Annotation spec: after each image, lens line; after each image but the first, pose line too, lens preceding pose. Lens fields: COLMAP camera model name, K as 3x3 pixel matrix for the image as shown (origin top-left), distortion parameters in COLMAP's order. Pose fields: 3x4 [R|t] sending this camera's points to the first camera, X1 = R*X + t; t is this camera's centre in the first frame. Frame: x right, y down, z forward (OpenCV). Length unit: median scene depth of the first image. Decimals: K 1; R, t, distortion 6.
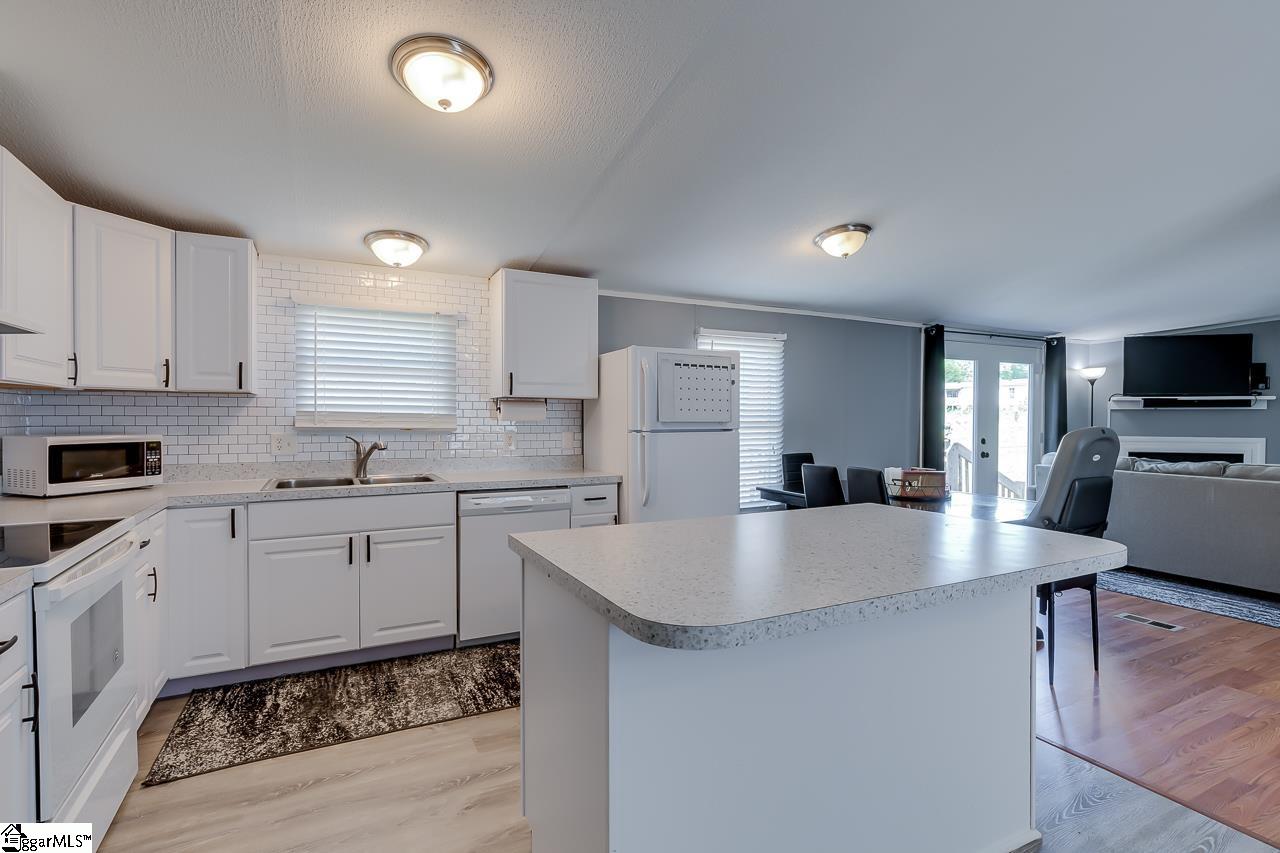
lens RADIAL K [[602.0, 0, 645.0], [0, 602.0, 424.5], [0, 0, 1]] dist [-0.000053, -0.000470]
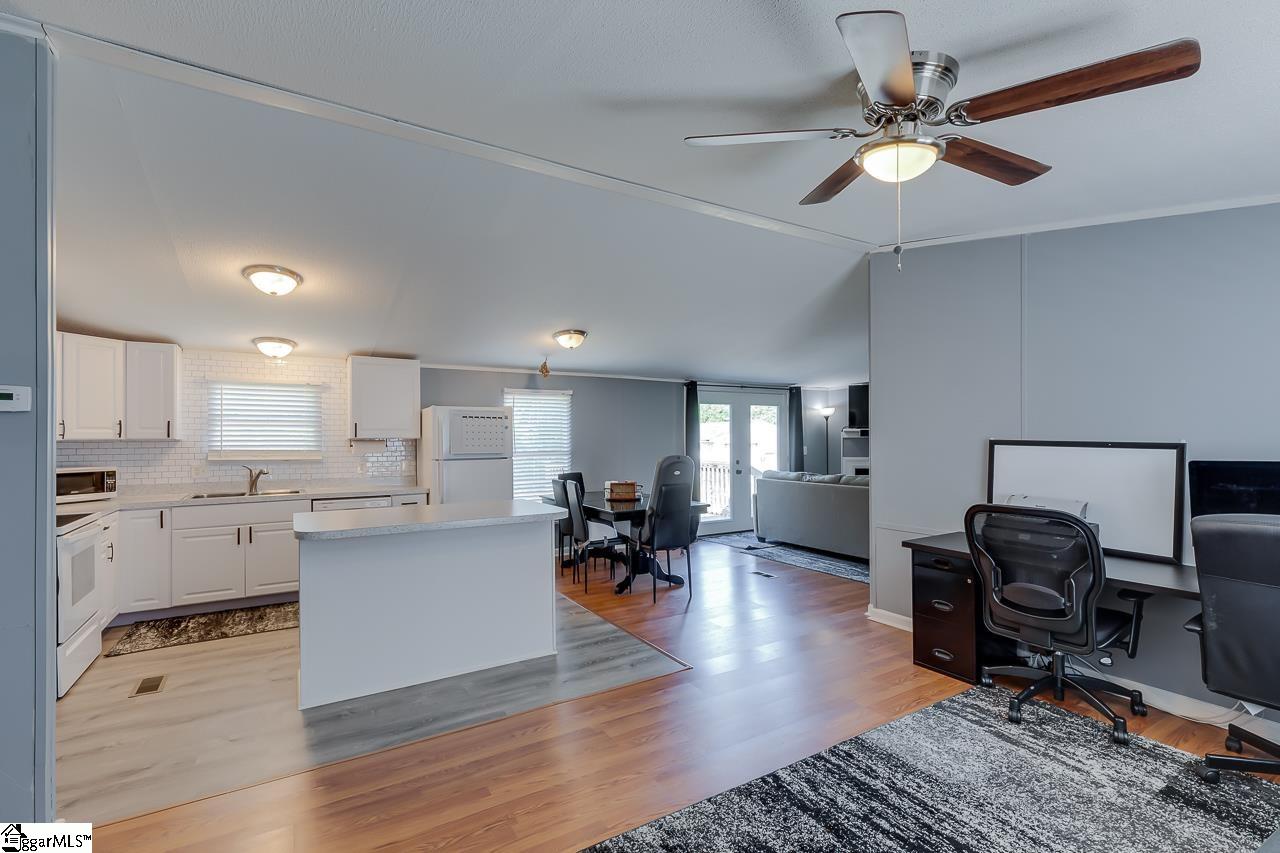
lens RADIAL K [[577.4, 0, 641.5], [0, 577.4, 434.5], [0, 0, 1]] dist [0.003478, 0.000264]
pose [[0.997939, -0.009262, 0.063497, 0.503287], [0.010593, 0.999730, -0.020659, -0.021883], [-0.063288, 0.021289, 0.997768, -0.639030]]
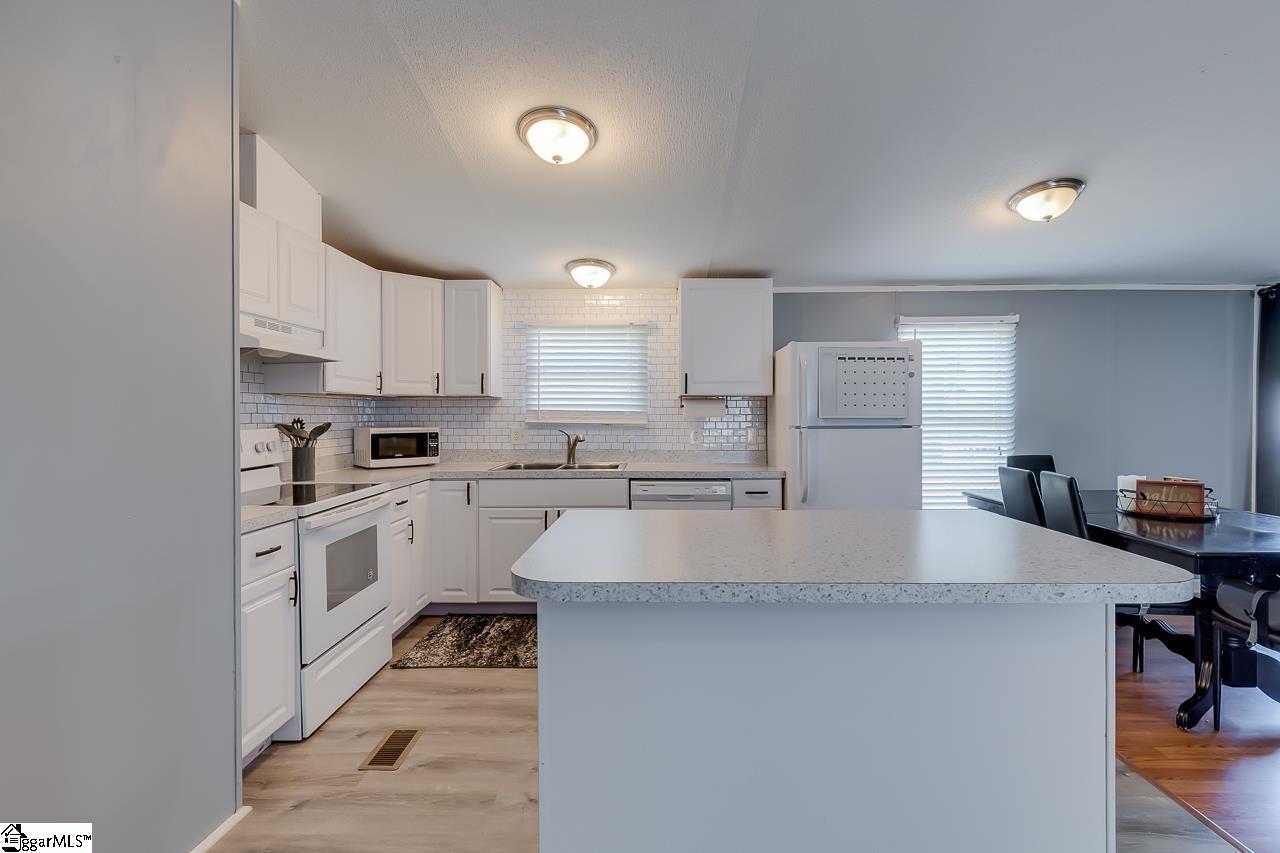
lens RADIAL K [[604.0, 0, 653.4], [0, 604.0, 419.6], [0, 0, 1]] dist [-0.000697, -0.000557]
pose [[0.881169, -0.000094, -0.472801, 0.295959], [-0.001717, 0.999993, -0.003399, 0.002488], [0.472798, 0.003807, 0.881163, 0.005094]]
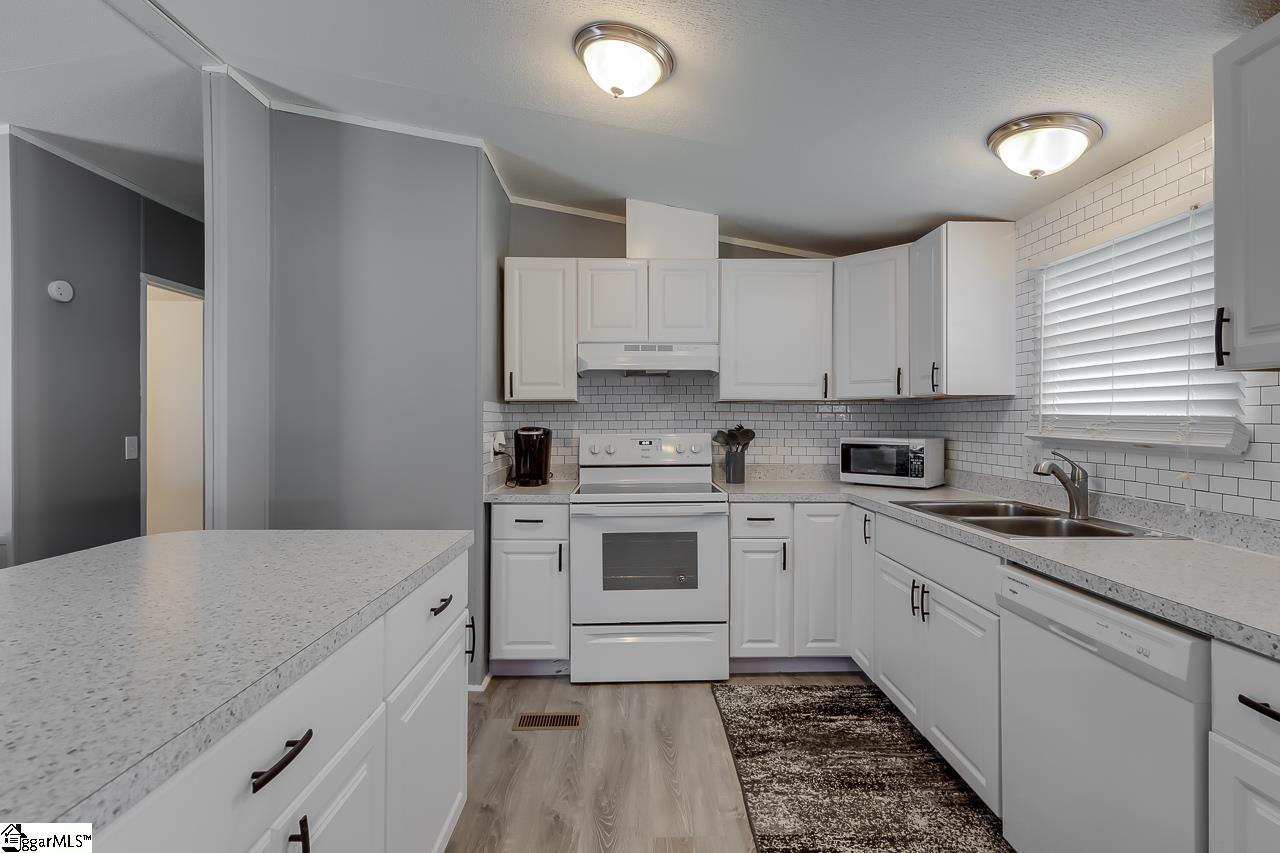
lens RADIAL K [[596.3, 0, 623.8], [0, 596.3, 419.7], [0, 0, 1]] dist [0.000928, -0.000023]
pose [[-0.443219, -0.006133, -0.896392, 0.352771], [-0.015790, 0.999875, 0.000966, -0.010274], [0.896274, 0.014582, -0.443261, 1.001268]]
